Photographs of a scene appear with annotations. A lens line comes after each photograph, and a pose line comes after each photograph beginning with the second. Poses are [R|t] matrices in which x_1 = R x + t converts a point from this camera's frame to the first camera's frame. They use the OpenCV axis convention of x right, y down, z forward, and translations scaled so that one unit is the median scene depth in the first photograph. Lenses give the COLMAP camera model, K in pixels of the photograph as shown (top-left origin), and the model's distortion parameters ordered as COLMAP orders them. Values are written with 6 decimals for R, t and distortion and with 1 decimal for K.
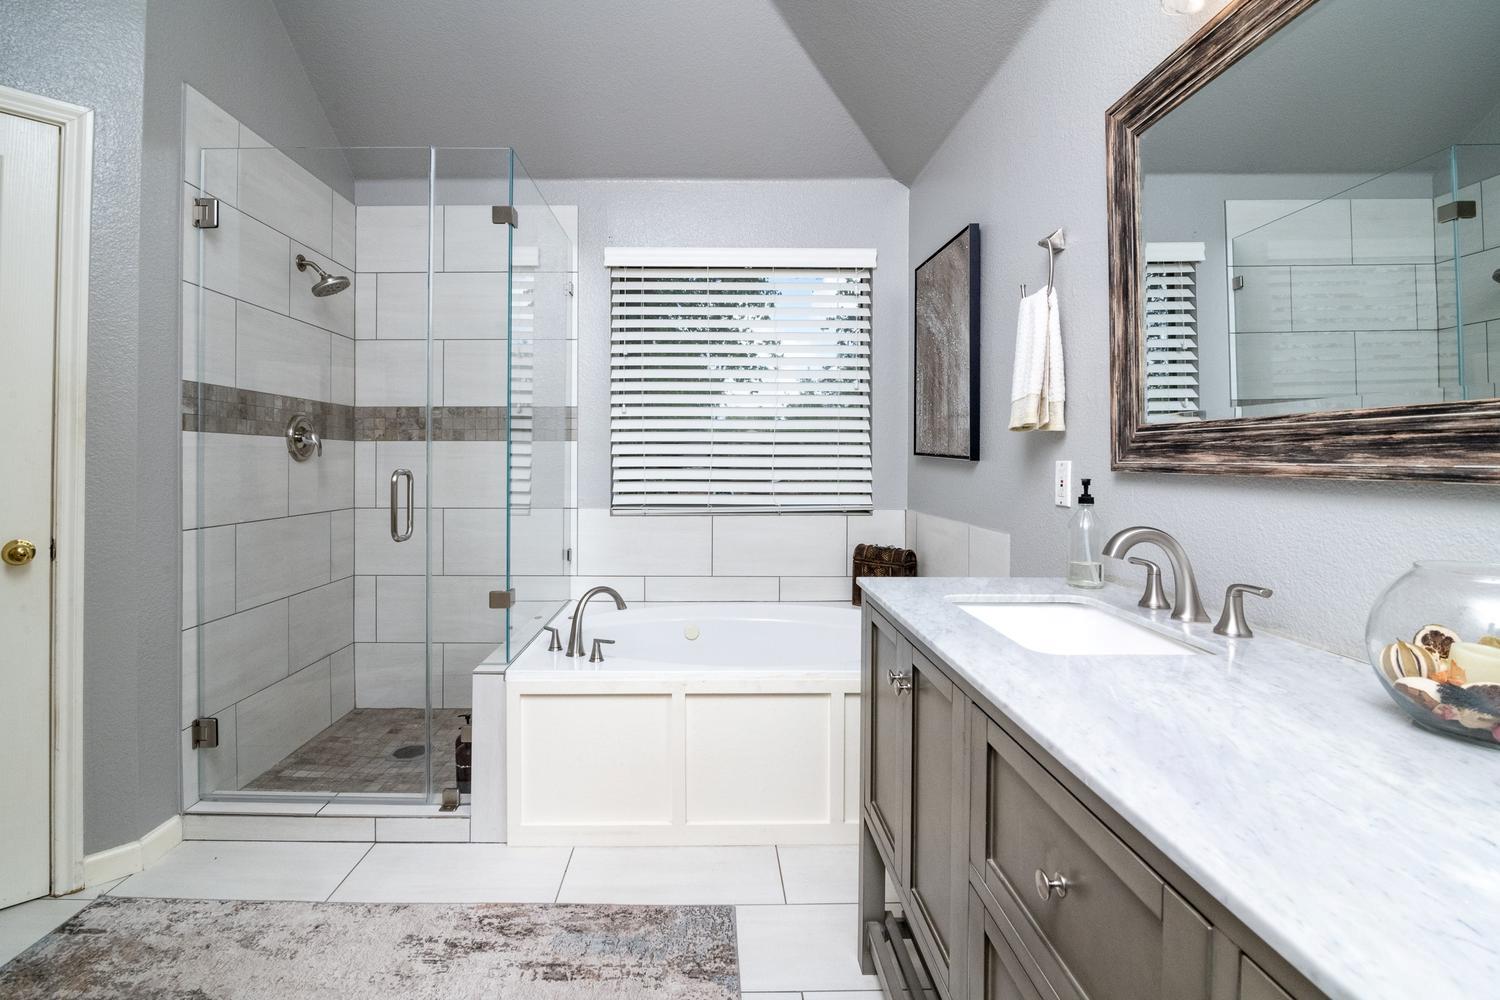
lens RADIAL K [[711.8, 0, 705.5], [0, 711.8, 453.8], [0, 0, 1]] dist [-0.020367, 0.000115]
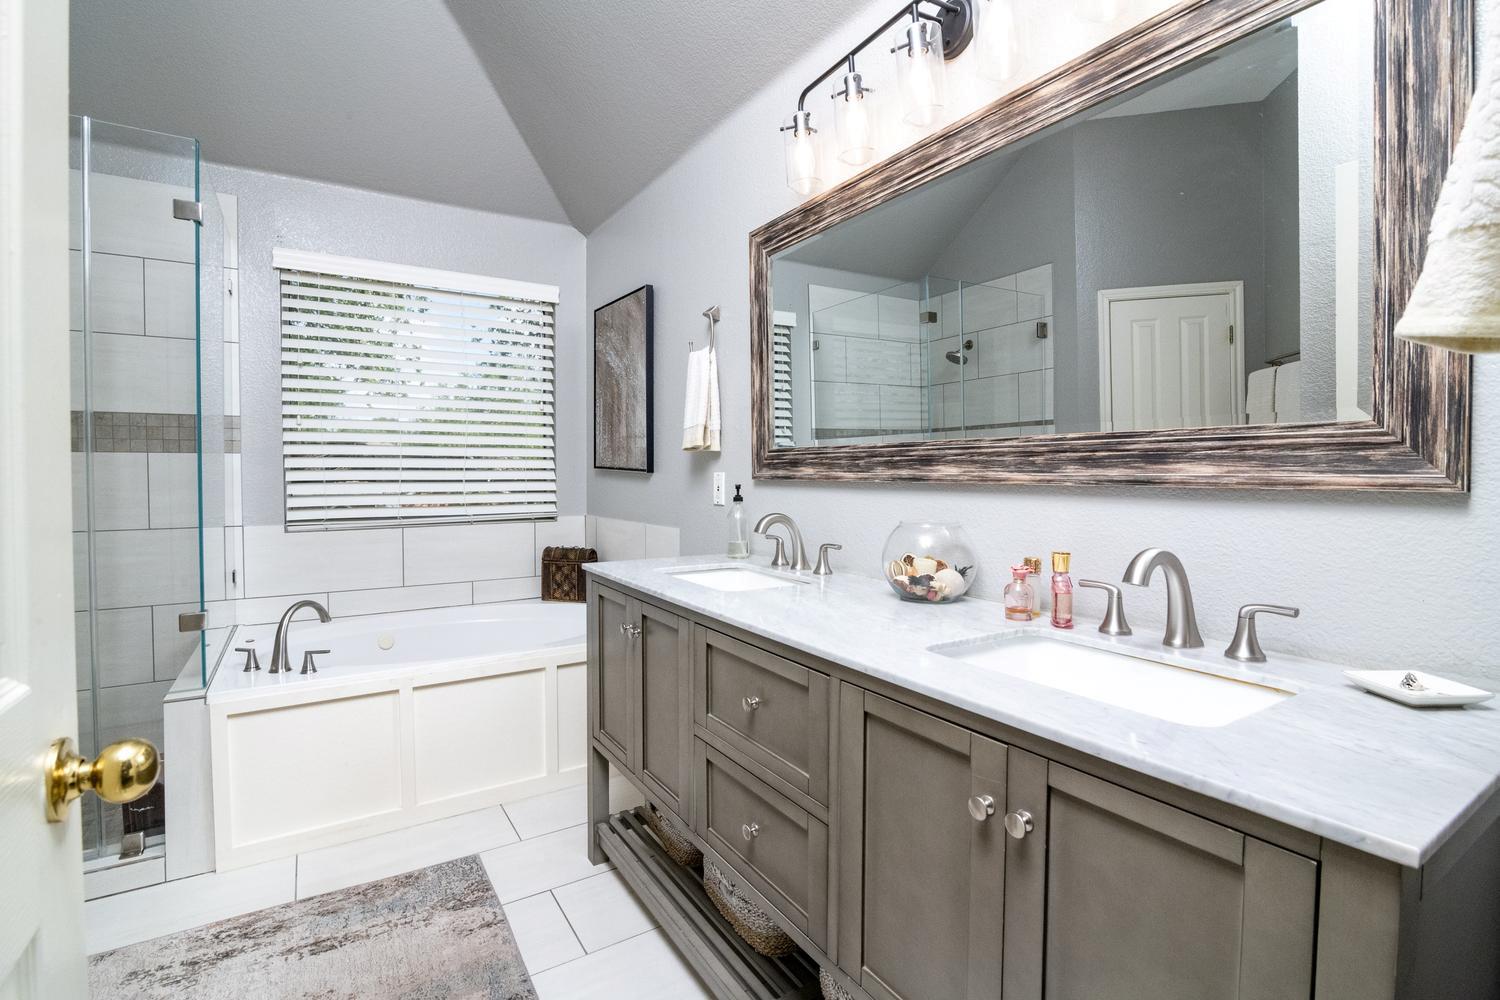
lens RADIAL K [[708.0, 0, 747.2], [0, 708.0, 464.7], [0, 0, 1]] dist [-0.017744, -0.000718]
pose [[0.846636, 0.002231, 0.532168, -0.207814], [-0.000384, 0.999994, -0.003581, -0.000346], [-0.532173, 0.002827, 0.846631, -0.231237]]
